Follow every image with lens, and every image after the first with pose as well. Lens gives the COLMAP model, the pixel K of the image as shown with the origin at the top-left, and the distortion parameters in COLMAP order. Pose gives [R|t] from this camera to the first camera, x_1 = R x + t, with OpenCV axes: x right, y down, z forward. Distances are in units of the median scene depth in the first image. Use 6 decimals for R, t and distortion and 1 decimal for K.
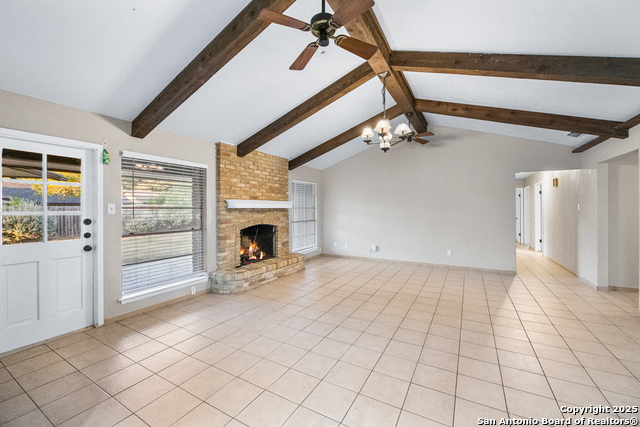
lens RADIAL K [[259.0, 0, 316.6], [0, 259.0, 209.3], [0, 0, 1]] dist [0.000405, -0.003750]
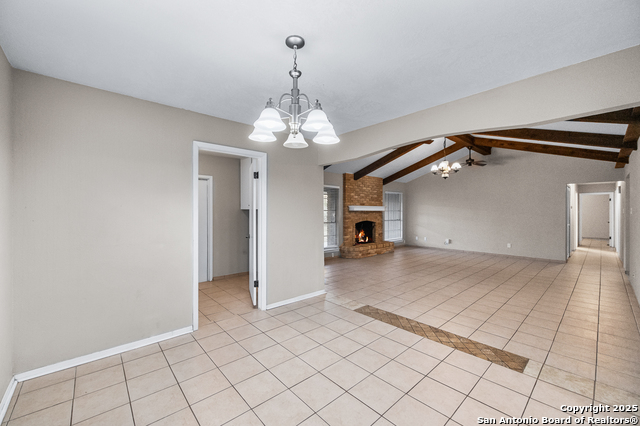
lens RADIAL K [[259.0, 0, 316.6], [0, 259.0, 208.8], [0, 0, 1]] dist [0.000405, -0.003750]
pose [[0.952060, 0.004639, -0.305877, -0.017647], [-0.008160, 0.999914, -0.010232, 0.003004], [0.305803, 0.012237, 0.952016, -0.657002]]
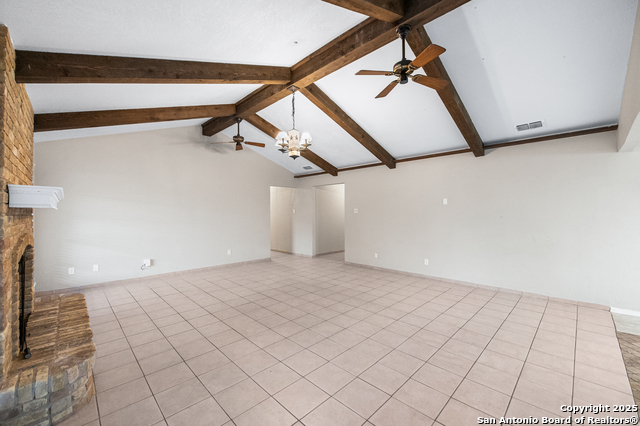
lens RADIAL K [[259.0, 0, 316.6], [0, 259.0, 208.8], [0, 0, 1]] dist [0.000405, -0.003750]
pose [[0.266621, 0.015300, 0.963680, -0.531037], [0.004615, 0.999842, -0.017151, 0.006590], [-0.963790, 0.009020, 0.266508, 0.428659]]
